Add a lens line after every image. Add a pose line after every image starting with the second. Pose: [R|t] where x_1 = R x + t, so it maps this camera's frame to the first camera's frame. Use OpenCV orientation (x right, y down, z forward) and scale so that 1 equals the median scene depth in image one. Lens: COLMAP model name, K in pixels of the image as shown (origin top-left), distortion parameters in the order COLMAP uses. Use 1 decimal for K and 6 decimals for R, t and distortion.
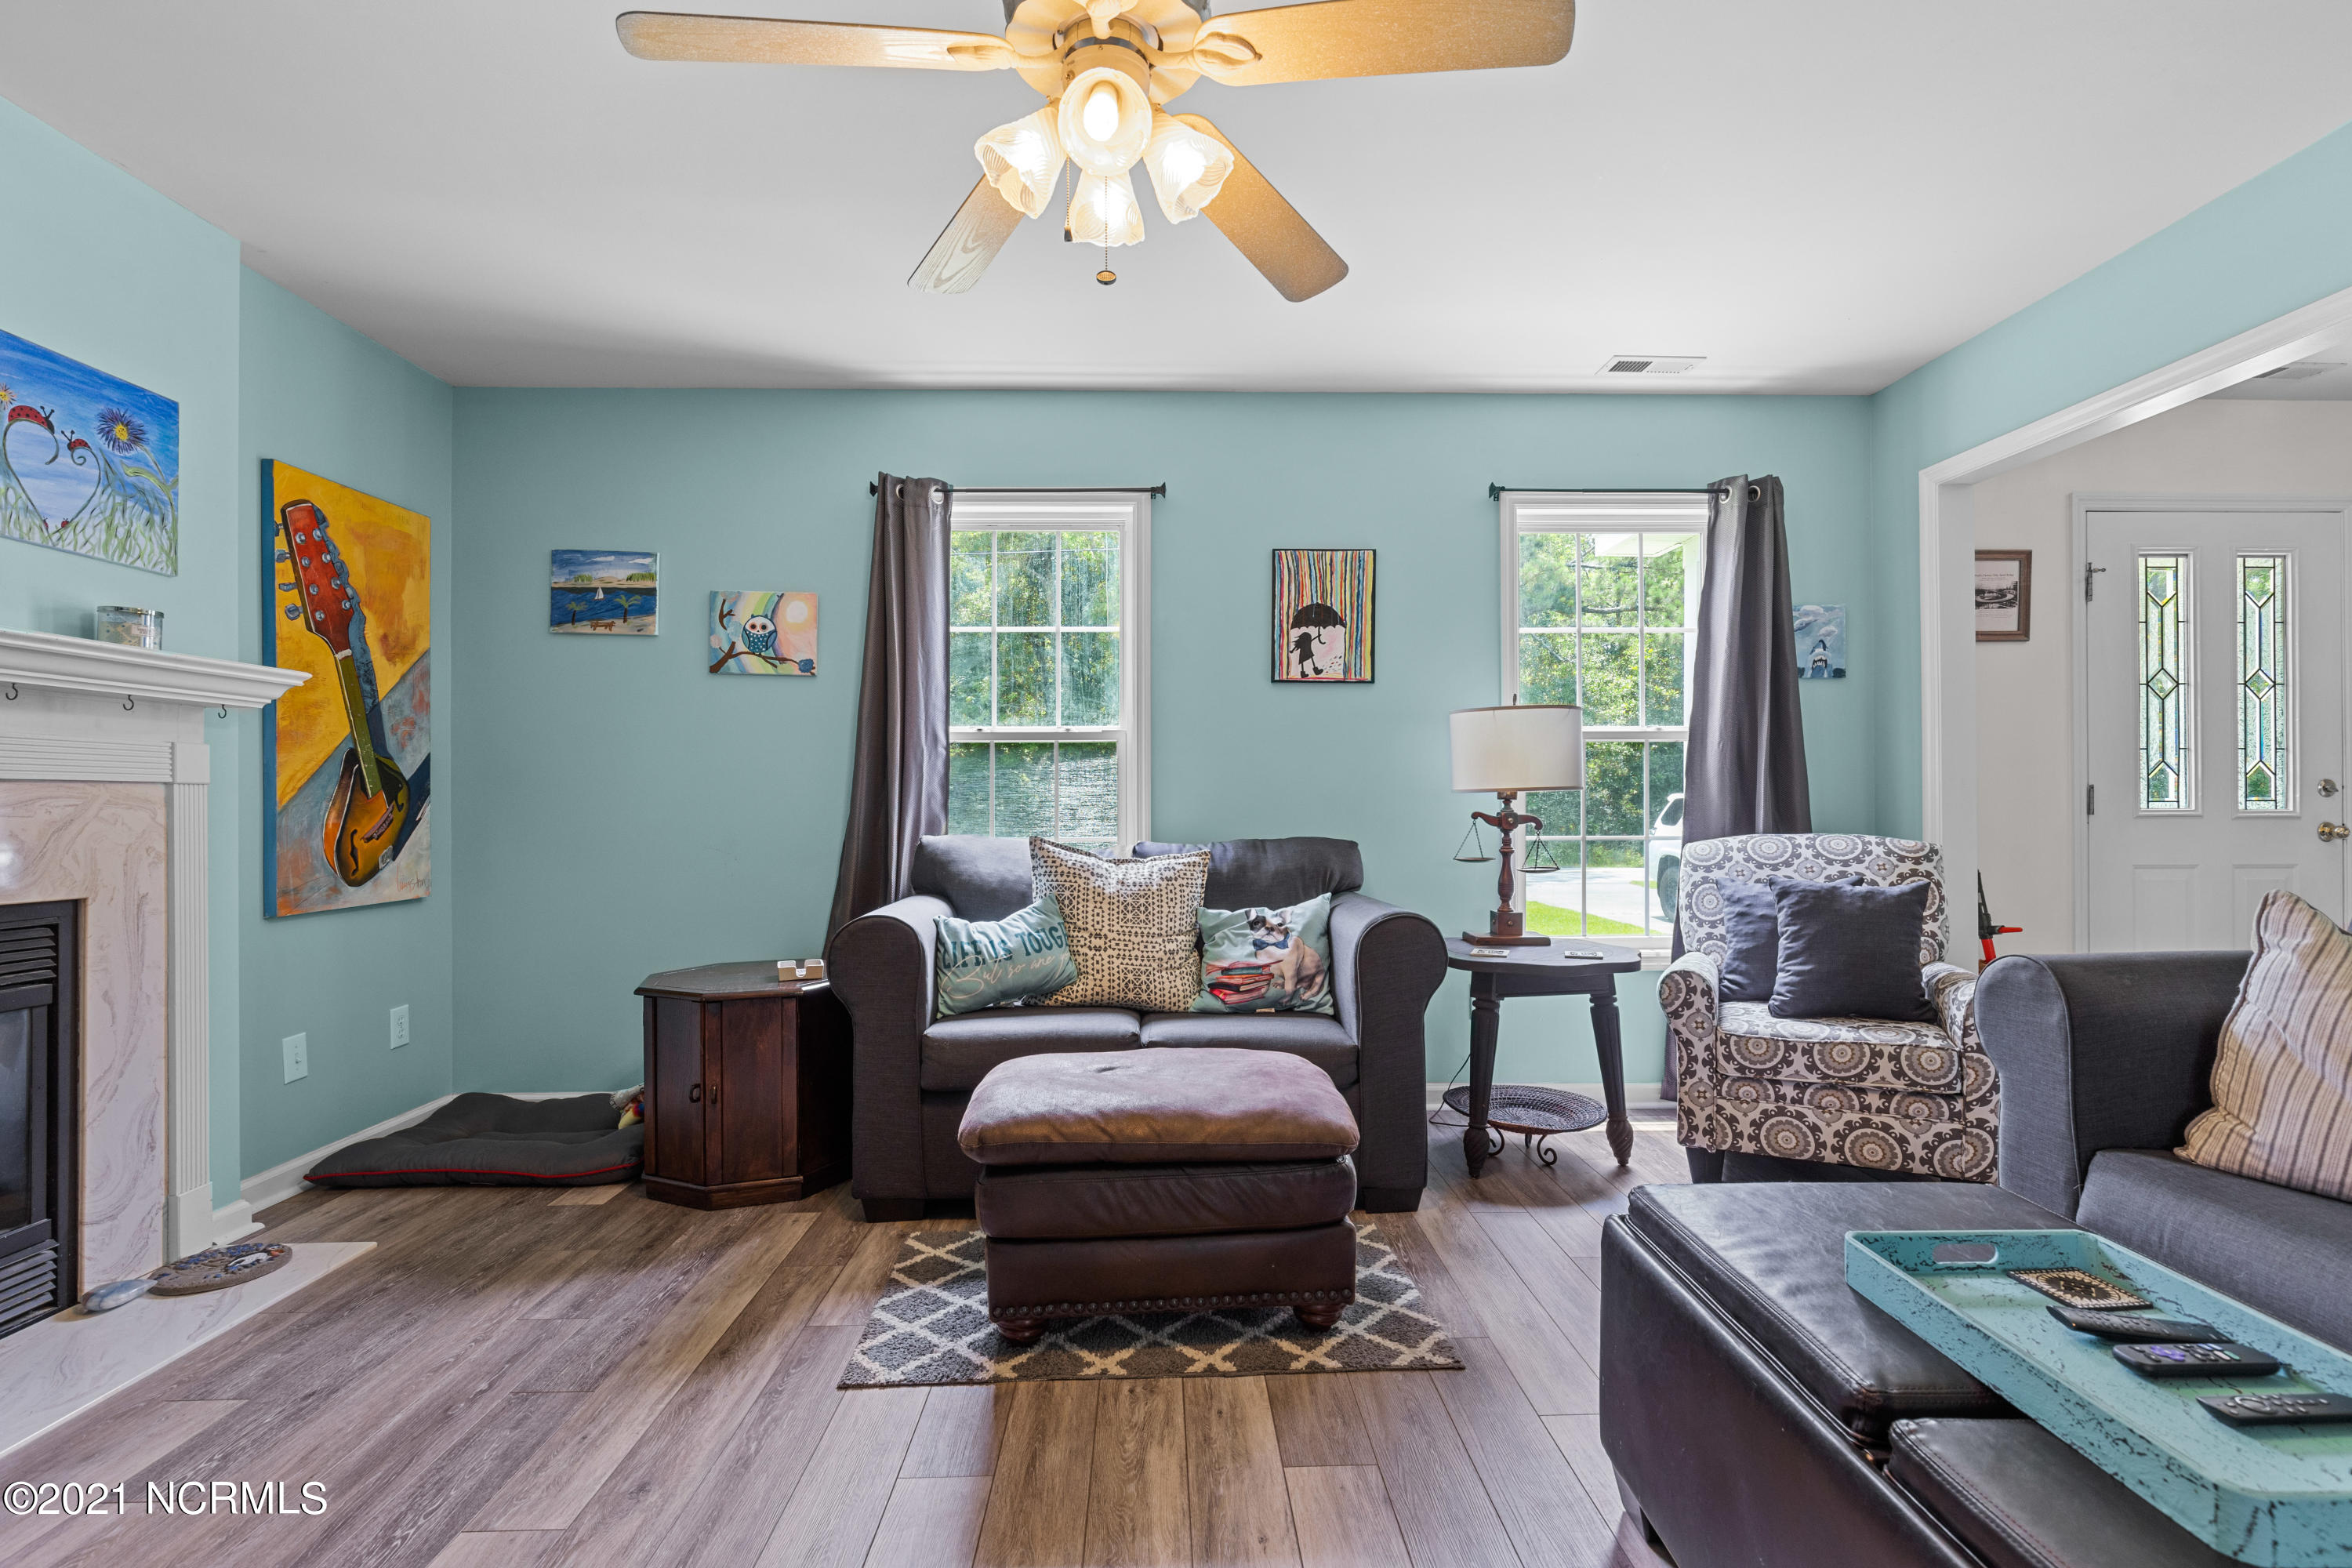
lens RADIAL K [[1079.5, 0, 1152.6], [0, 1079.5, 793.2], [0, 0, 1]] dist [0.001280, -0.000263]
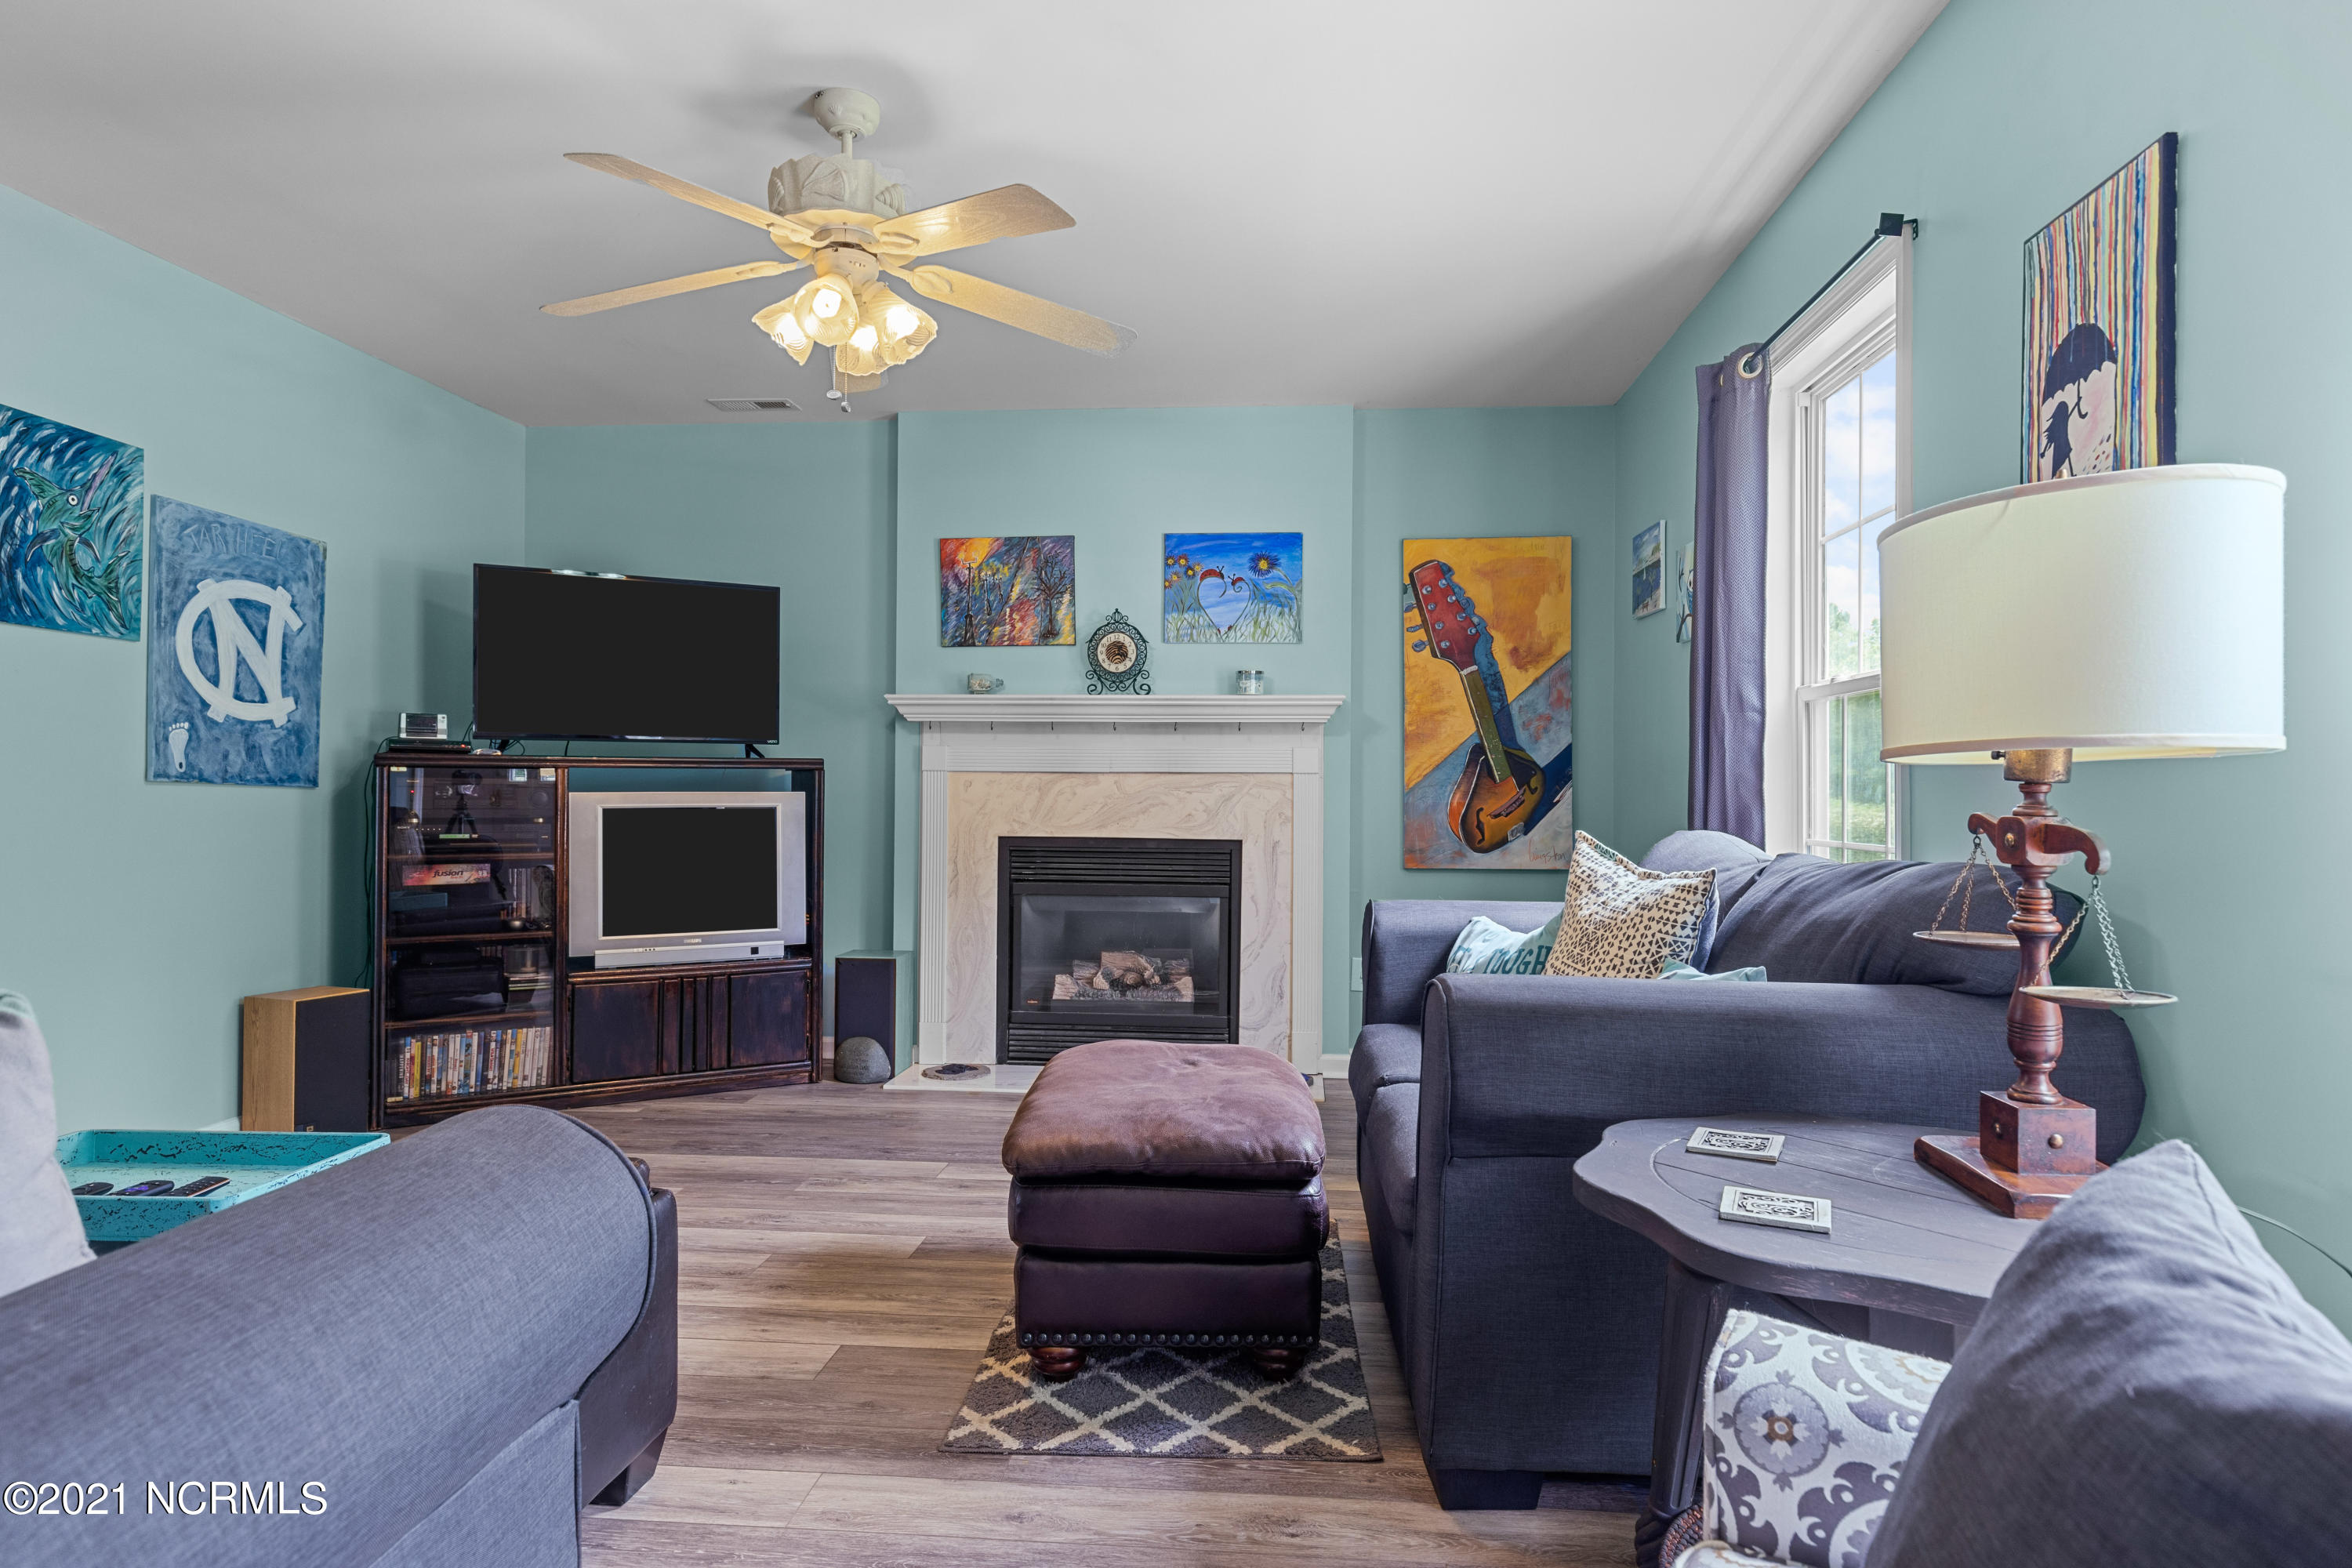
lens RADIAL K [[1252.4, 0, 1167.1], [0, 1252.4, 784.8], [0, 0, 1]] dist [0.007089, 0.000691]
pose [[-0.073174, 0.000479, -0.997319, 0.801856], [0.004053, 0.999992, 0.000183, 0.005703], [0.997311, -0.004028, -0.073175, 0.796658]]
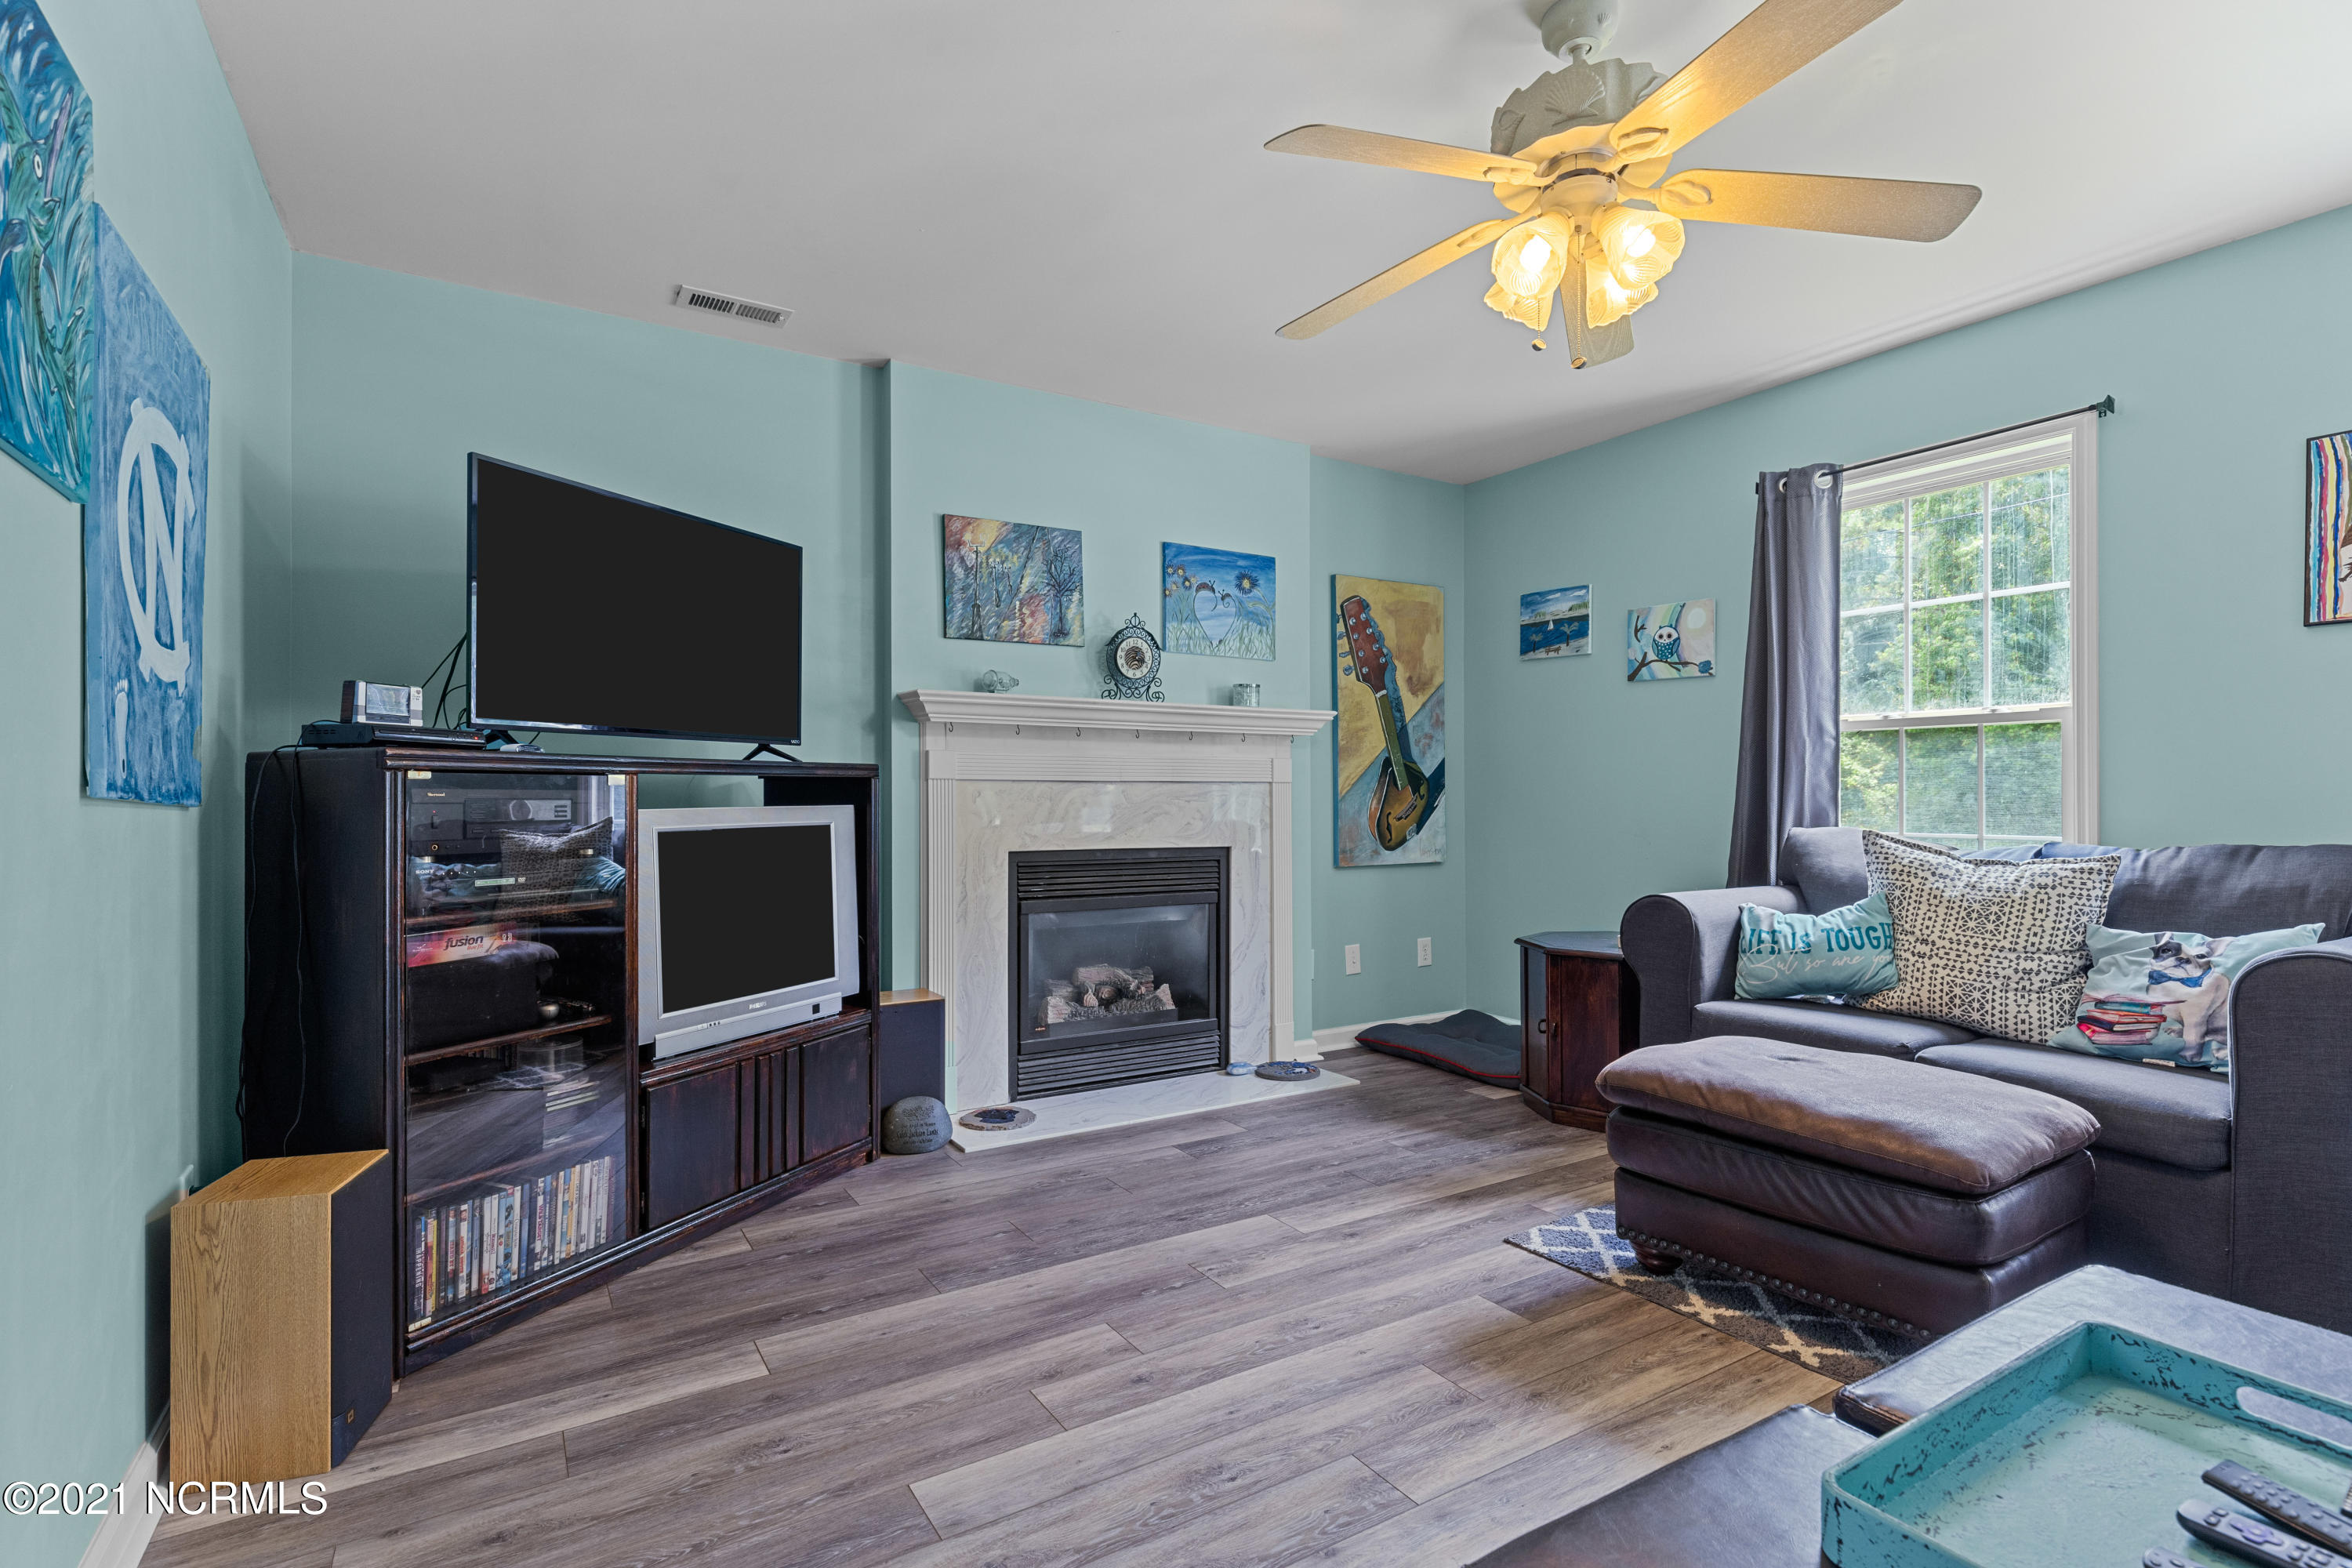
lens RADIAL K [[1079.5, 0, 1176.4], [0, 1079.5, 792.7], [0, 0, 1]] dist [0.001280, -0.000263]
pose [[0.517978, 0.000738, -0.855394, 0.395840], [0.006951, 0.999963, 0.005071, -0.002185], [0.855366, -0.008572, 0.517953, -0.010036]]
